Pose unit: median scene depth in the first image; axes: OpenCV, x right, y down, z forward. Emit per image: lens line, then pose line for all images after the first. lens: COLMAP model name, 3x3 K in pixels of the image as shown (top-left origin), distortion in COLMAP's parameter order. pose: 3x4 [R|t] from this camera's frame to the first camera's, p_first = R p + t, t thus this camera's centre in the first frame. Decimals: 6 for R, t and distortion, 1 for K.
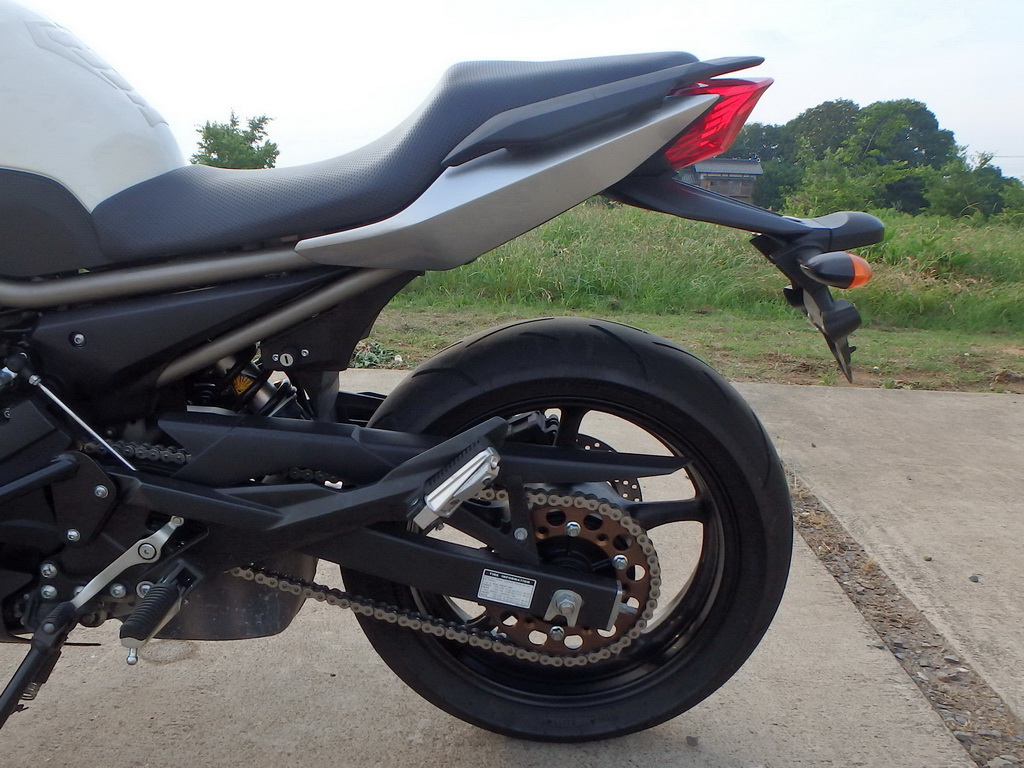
lens RADIAL K [[868.1, 0, 505.5], [0, 868.1, 373.6], [0, 0, 1]] dist [-0.028831, 0.001335]
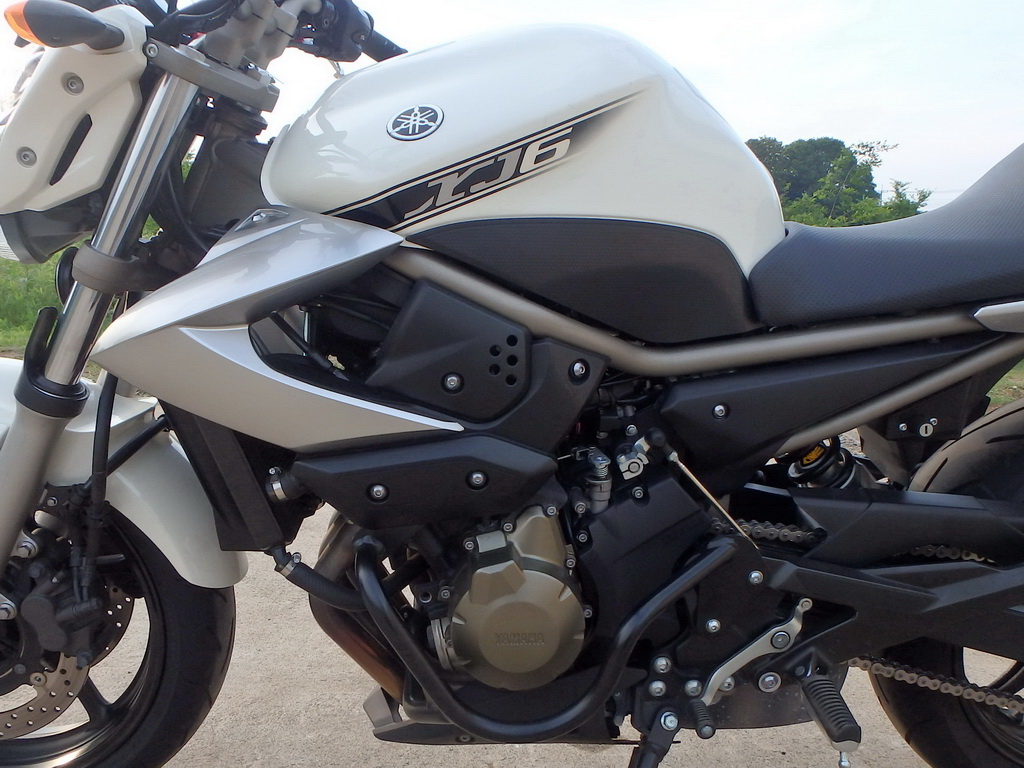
lens RADIAL K [[868.1, 0, 505.5], [0, 868.1, 373.6], [0, 0, 1]] dist [-0.028831, 0.001335]
pose [[0.996678, -0.006694, 0.081163, -0.652119], [0.009538, 0.999352, -0.034700, -0.040804], [-0.080878, 0.035359, 0.996097, 0.080698]]
